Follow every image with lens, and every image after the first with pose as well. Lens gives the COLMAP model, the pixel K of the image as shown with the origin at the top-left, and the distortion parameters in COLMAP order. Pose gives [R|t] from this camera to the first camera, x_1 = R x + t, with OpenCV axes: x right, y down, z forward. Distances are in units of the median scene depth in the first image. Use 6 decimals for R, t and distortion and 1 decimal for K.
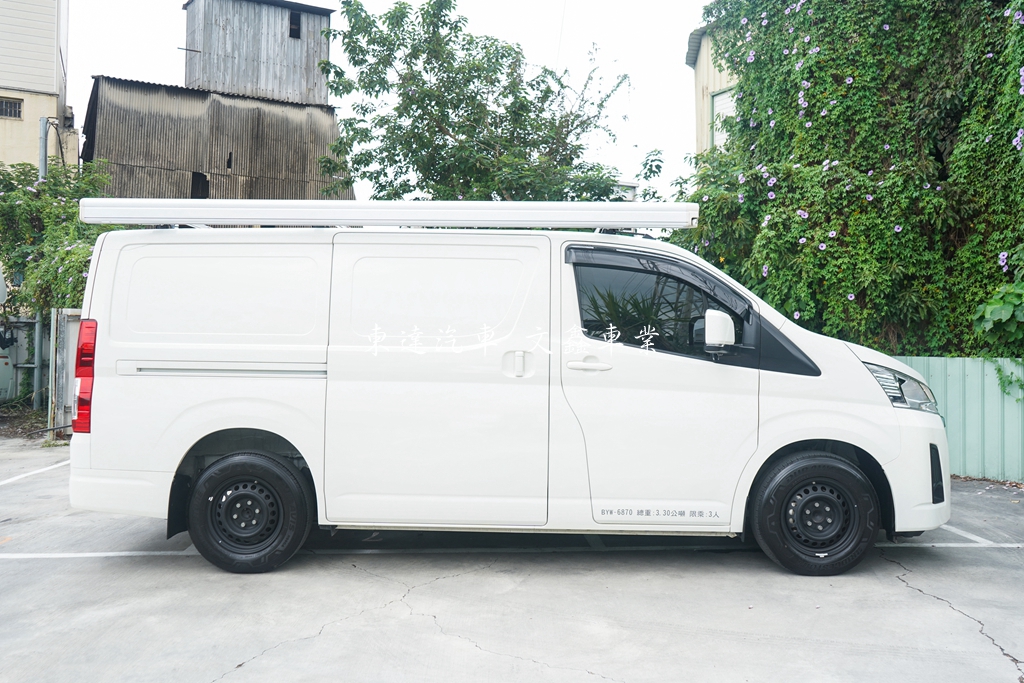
lens RADIAL K [[859.7, 0, 511.4], [0, 859.7, 334.0], [0, 0, 1]] dist [-0.041859, 0.071511]
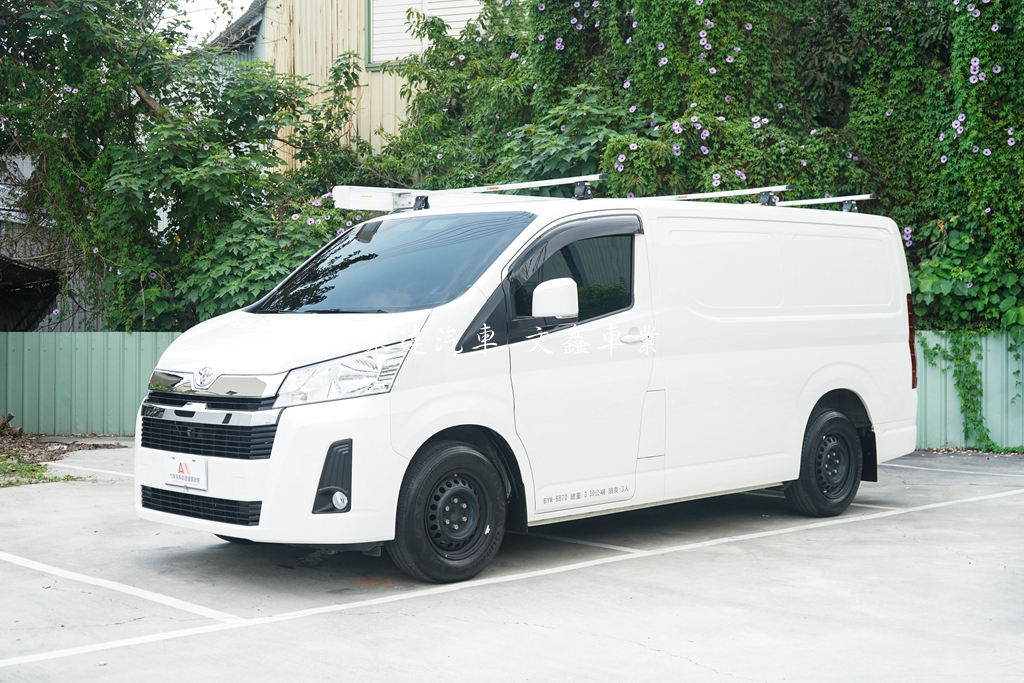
lens RADIAL K [[1455.1, 0, 518.8], [0, 1455.1, 336.9], [0, 0, 1]] dist [0.040483, 0.000000]
pose [[0.758666, -0.010624, 0.651393, -0.800166], [0.000373, 0.999874, 0.015873, 0.006719], [-0.651479, -0.011799, 0.758575, -0.020226]]
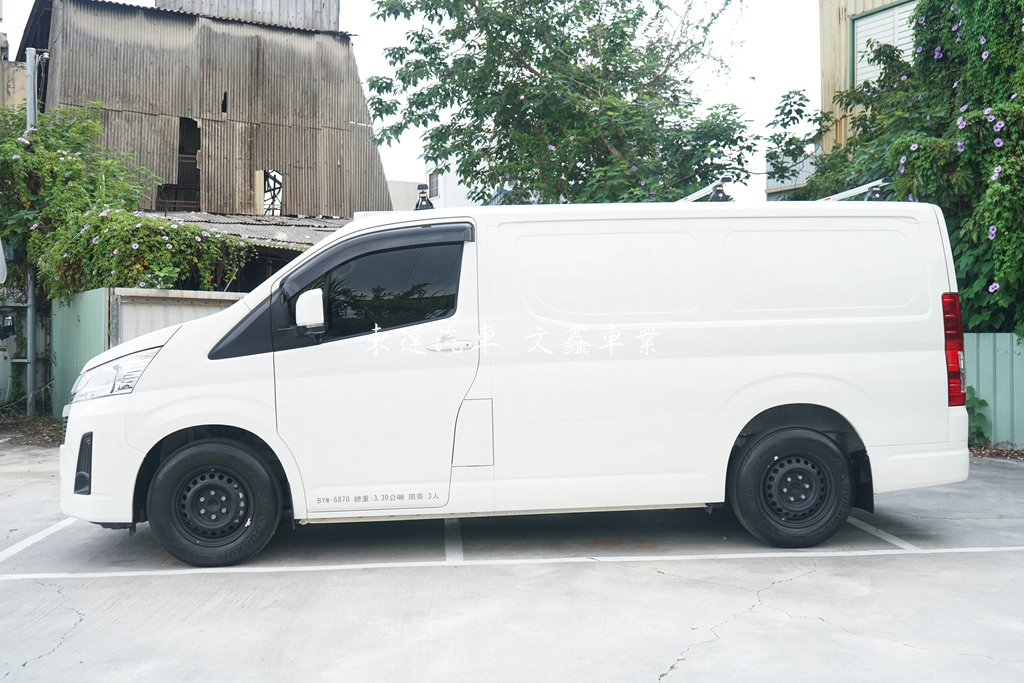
lens RADIAL K [[1088.2, 0, 523.9], [0, 1088.2, 339.0], [0, 0, 1]] dist [0.006905, 0.000000]
pose [[0.999566, -0.011687, 0.027030, -0.185401], [0.011214, 0.999783, 0.017559, 0.006041], [-0.027230, -0.017248, 0.999480, -0.055144]]
